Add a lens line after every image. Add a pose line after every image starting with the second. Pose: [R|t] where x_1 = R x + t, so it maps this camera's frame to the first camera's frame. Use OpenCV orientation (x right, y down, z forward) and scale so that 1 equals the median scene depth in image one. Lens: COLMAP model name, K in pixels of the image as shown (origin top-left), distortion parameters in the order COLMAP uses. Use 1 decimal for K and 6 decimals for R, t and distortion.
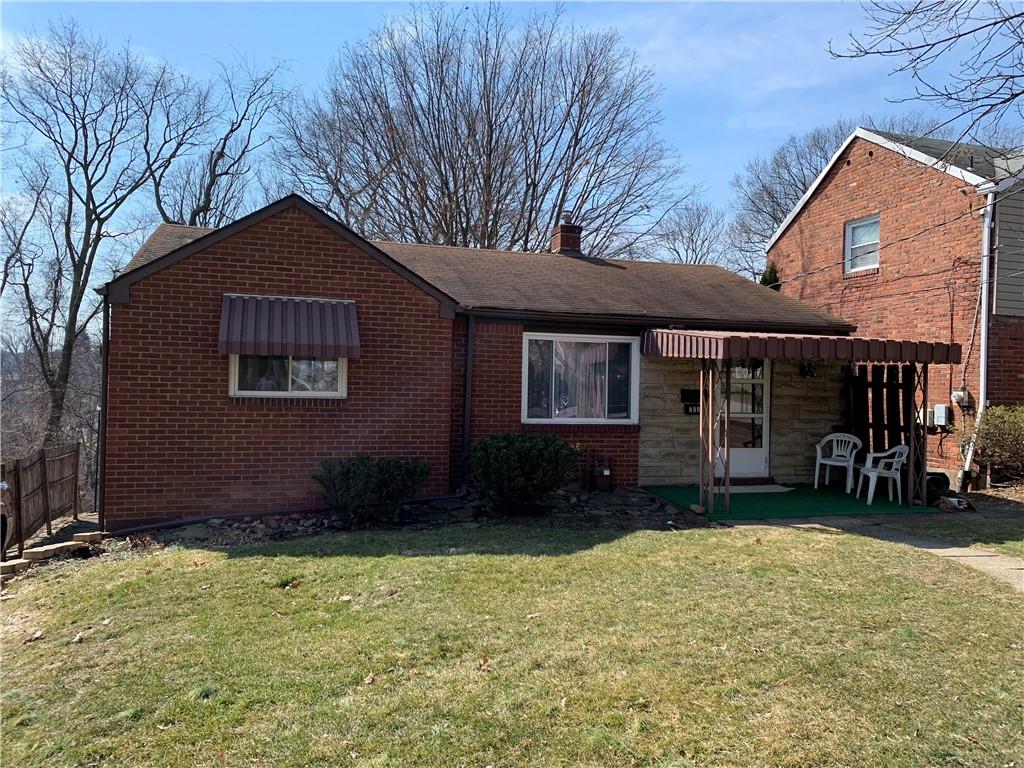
lens RADIAL K [[774.2, 0, 512.0], [0, 774.2, 384.0], [0, 0, 1]] dist [0.076654, -0.104707]
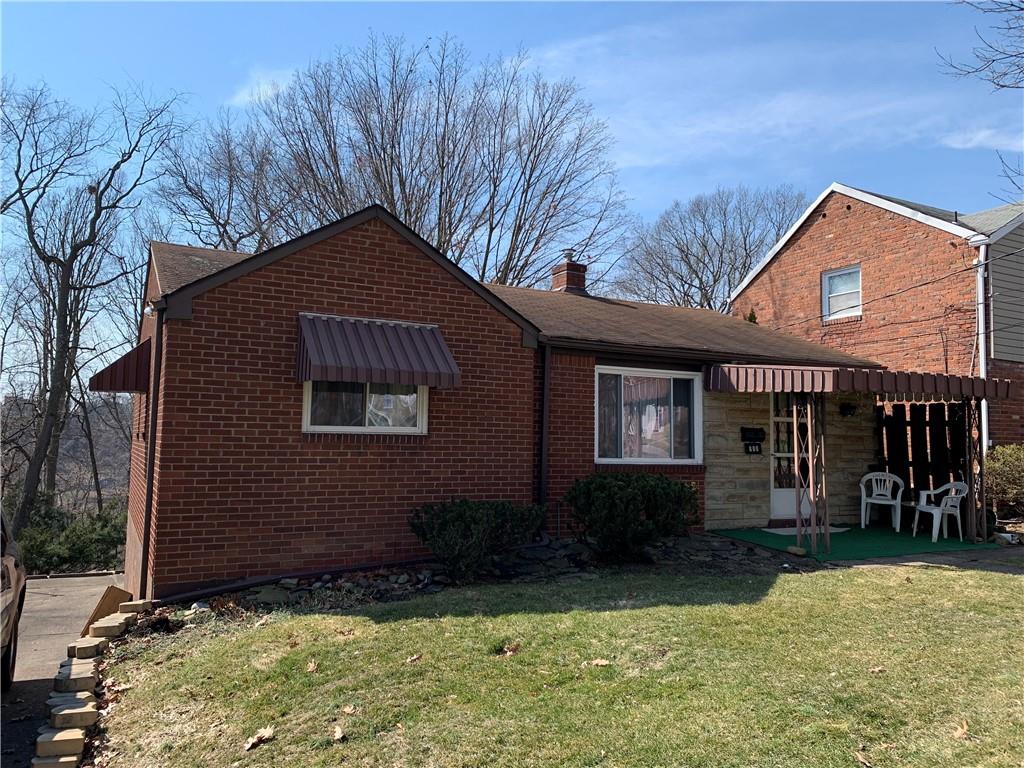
lens RADIAL K [[774.2, 0, 512.0], [0, 774.2, 384.0], [0, 0, 1]] dist [0.076654, -0.104707]
pose [[0.983179, 0.008893, 0.182429, -0.267130], [0.004254, 0.997428, -0.071551, 0.023152], [-0.182596, 0.071124, 0.980612, 0.108713]]
